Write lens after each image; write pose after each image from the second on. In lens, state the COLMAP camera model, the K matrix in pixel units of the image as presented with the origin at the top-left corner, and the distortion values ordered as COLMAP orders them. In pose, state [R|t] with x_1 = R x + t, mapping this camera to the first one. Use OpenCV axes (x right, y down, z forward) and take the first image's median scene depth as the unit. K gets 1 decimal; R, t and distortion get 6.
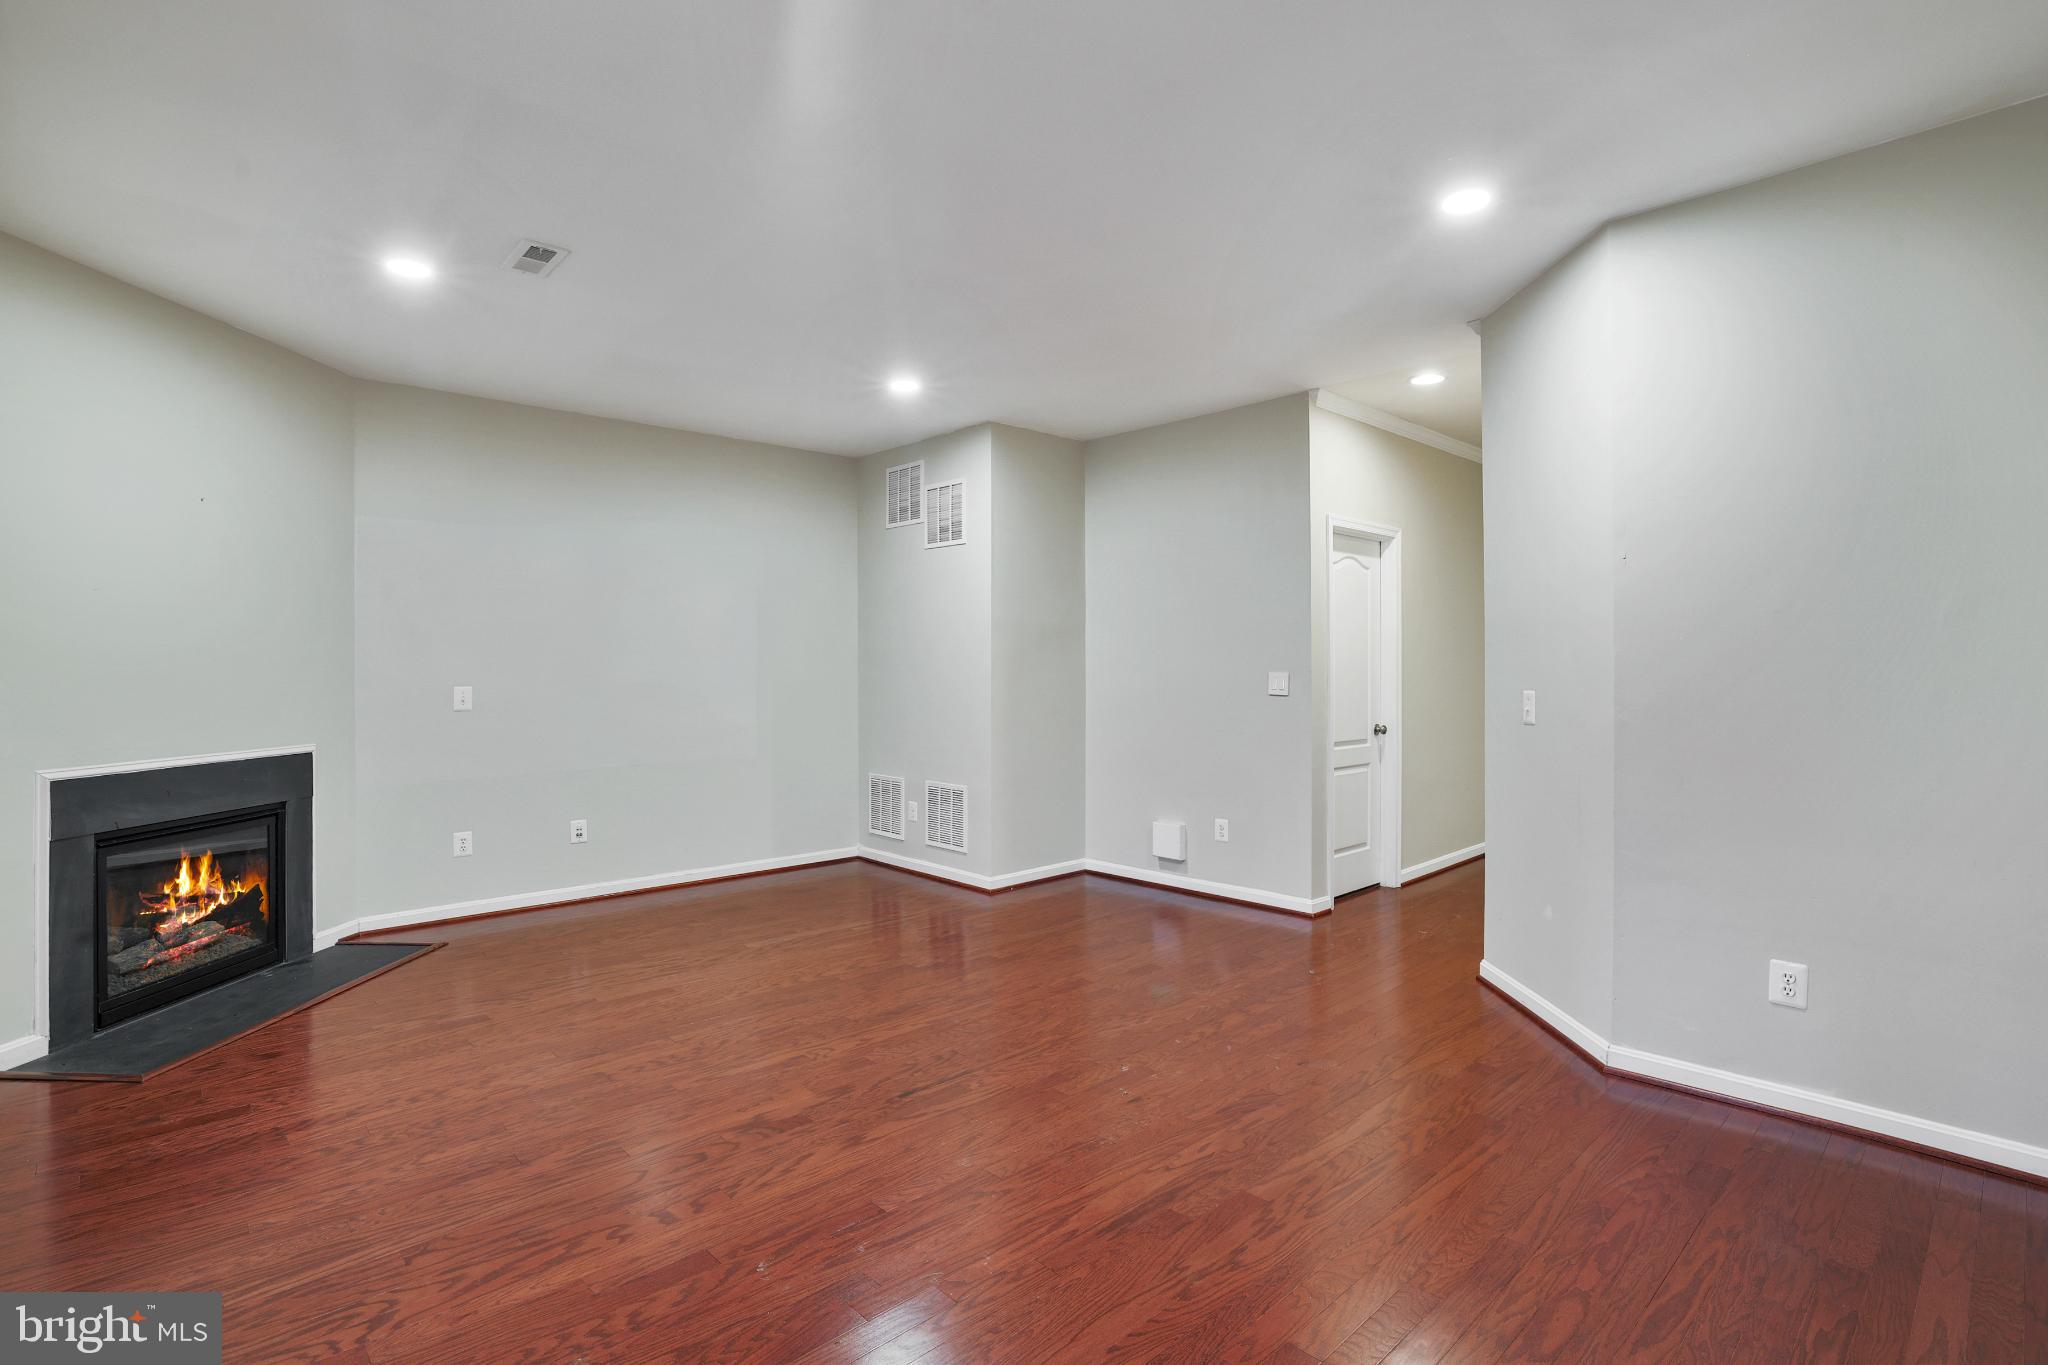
lens RADIAL K [[990.6, 0, 1016.9], [0, 990.6, 684.5], [0, 0, 1]] dist [-0.023987, -0.000123]
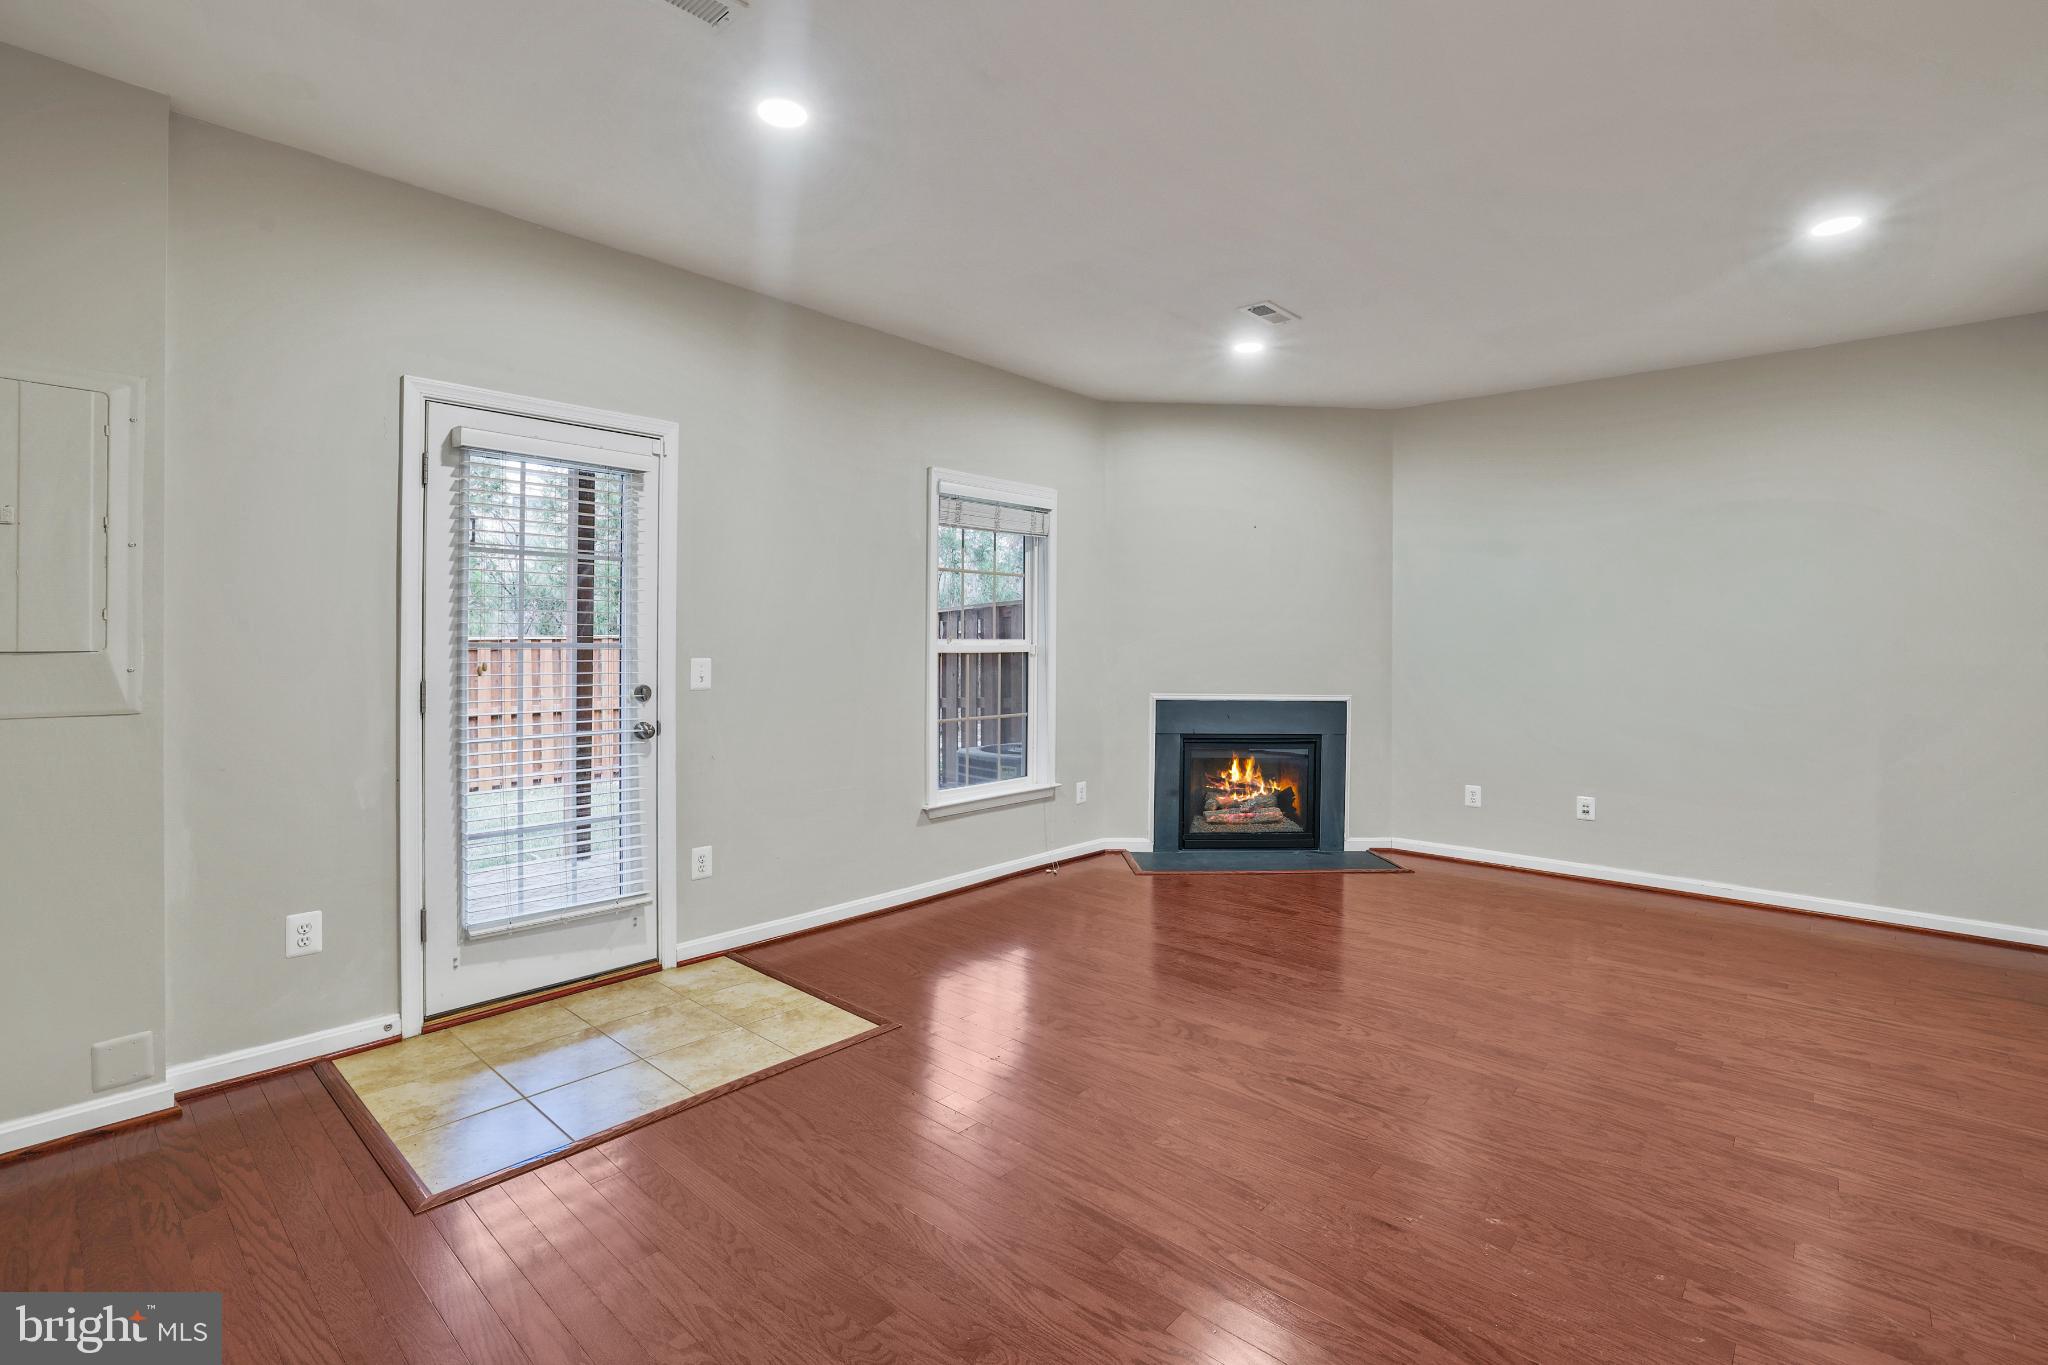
lens RADIAL K [[942.6, 0, 1024.2], [0, 942.6, 636.6], [0, 0, 1]] dist [-0.054036, 0.020826]
pose [[0.087484, 0.003066, -0.996161, 0.596577], [-0.029584, 0.999562, 0.000478, -0.007452], [0.995727, 0.029429, 0.087537, 0.503512]]
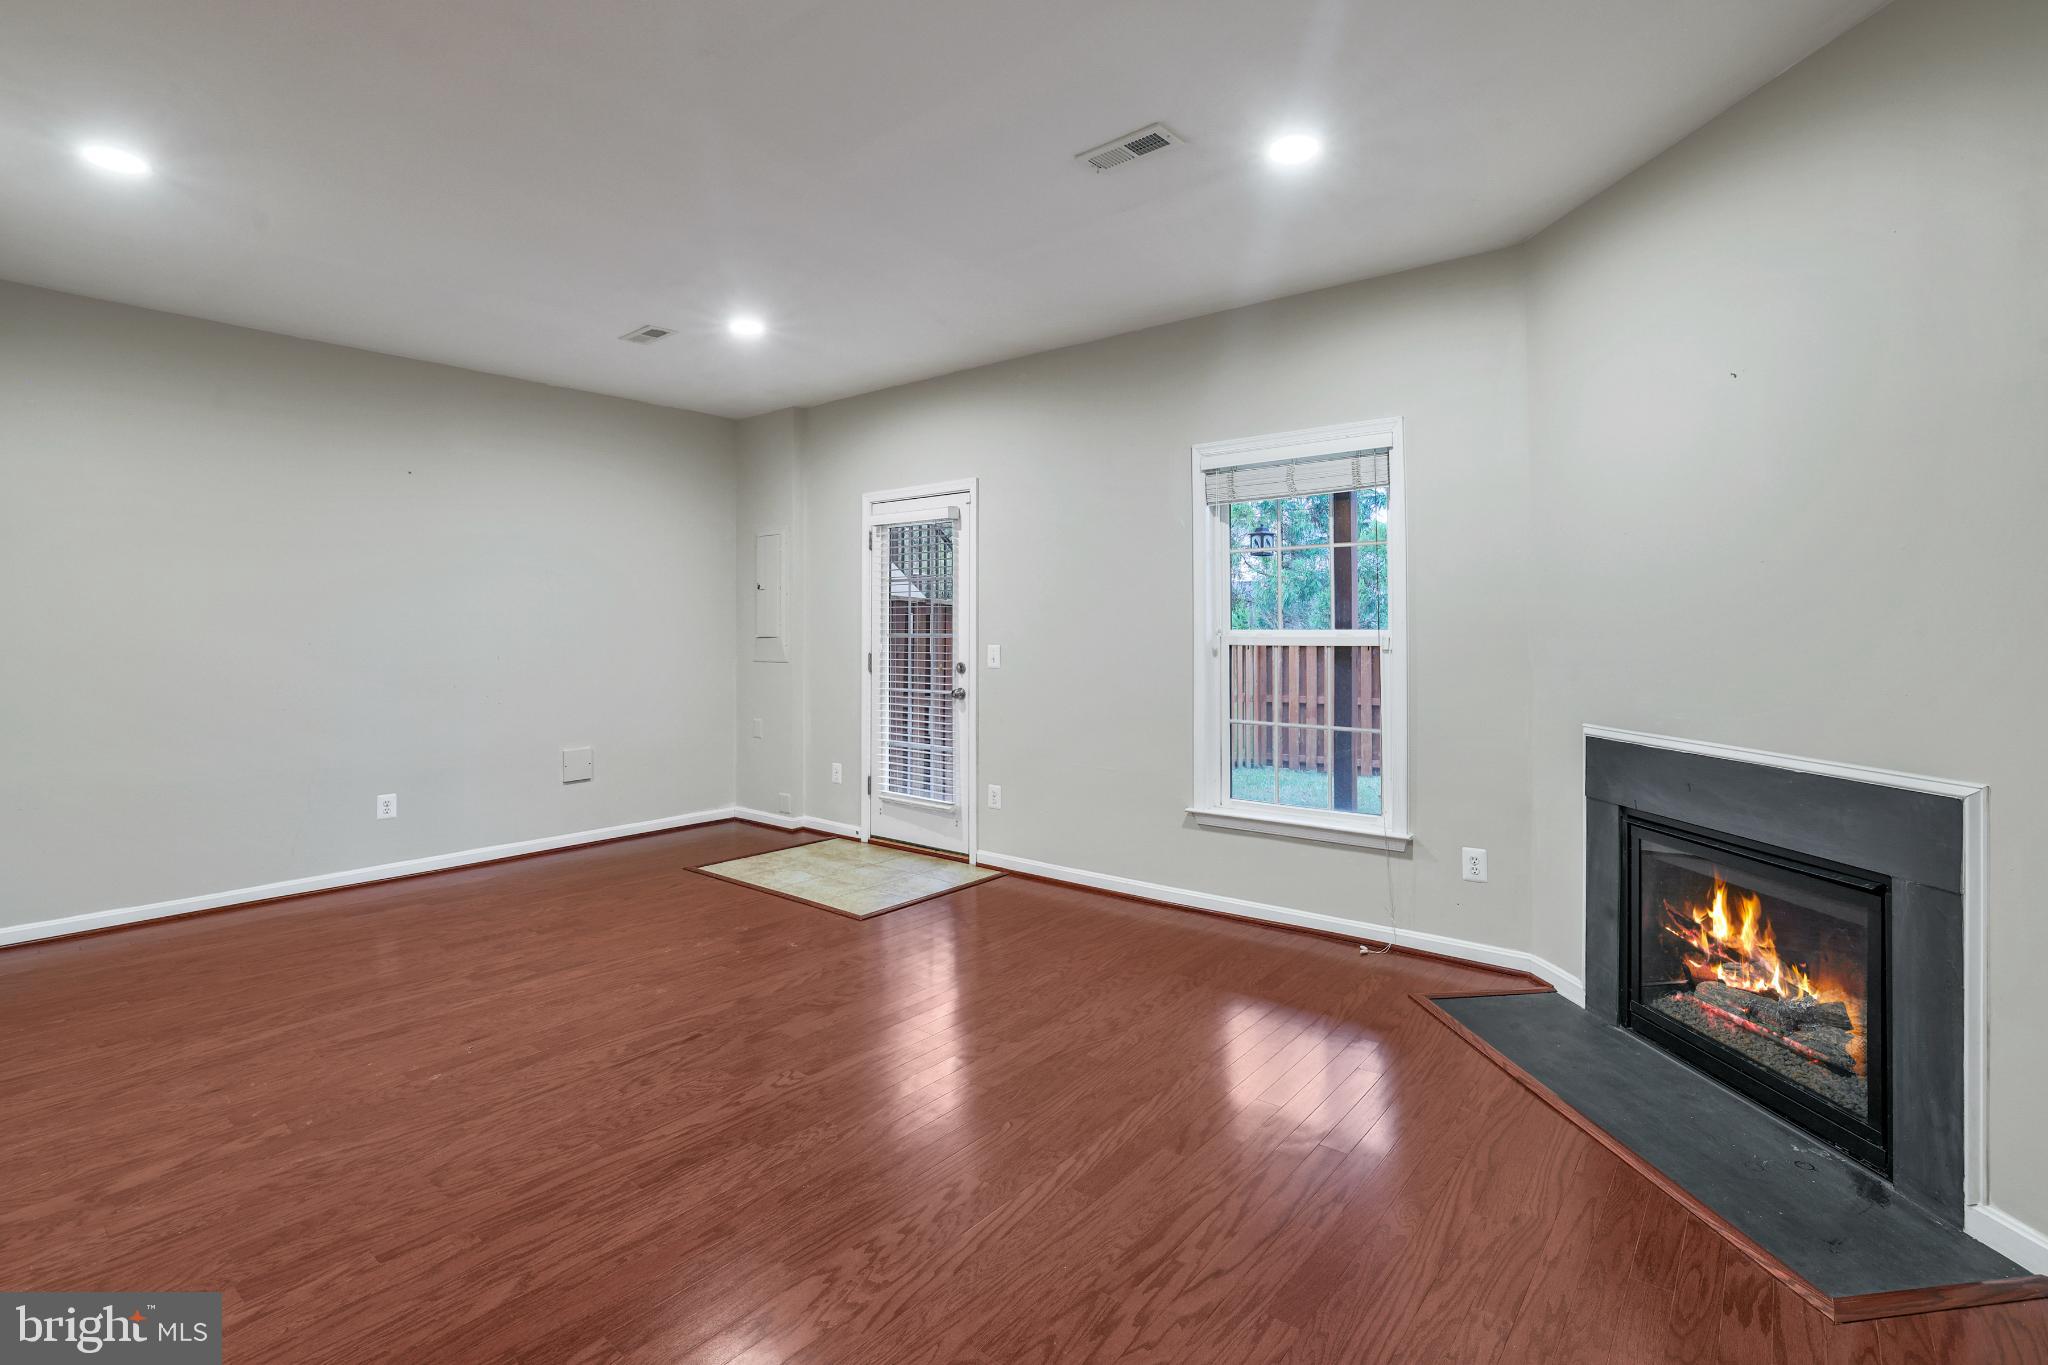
lens RADIAL K [[957.9, 0, 1011.5], [0, 957.9, 620.9], [0, 0, 1]] dist [-0.012732, 0.000384]
pose [[-0.992697, 0.004768, -0.120537, -0.253500], [0.003184, 0.999906, 0.013328, -0.026472], [0.120590, 0.012846, -0.992619, 1.585643]]
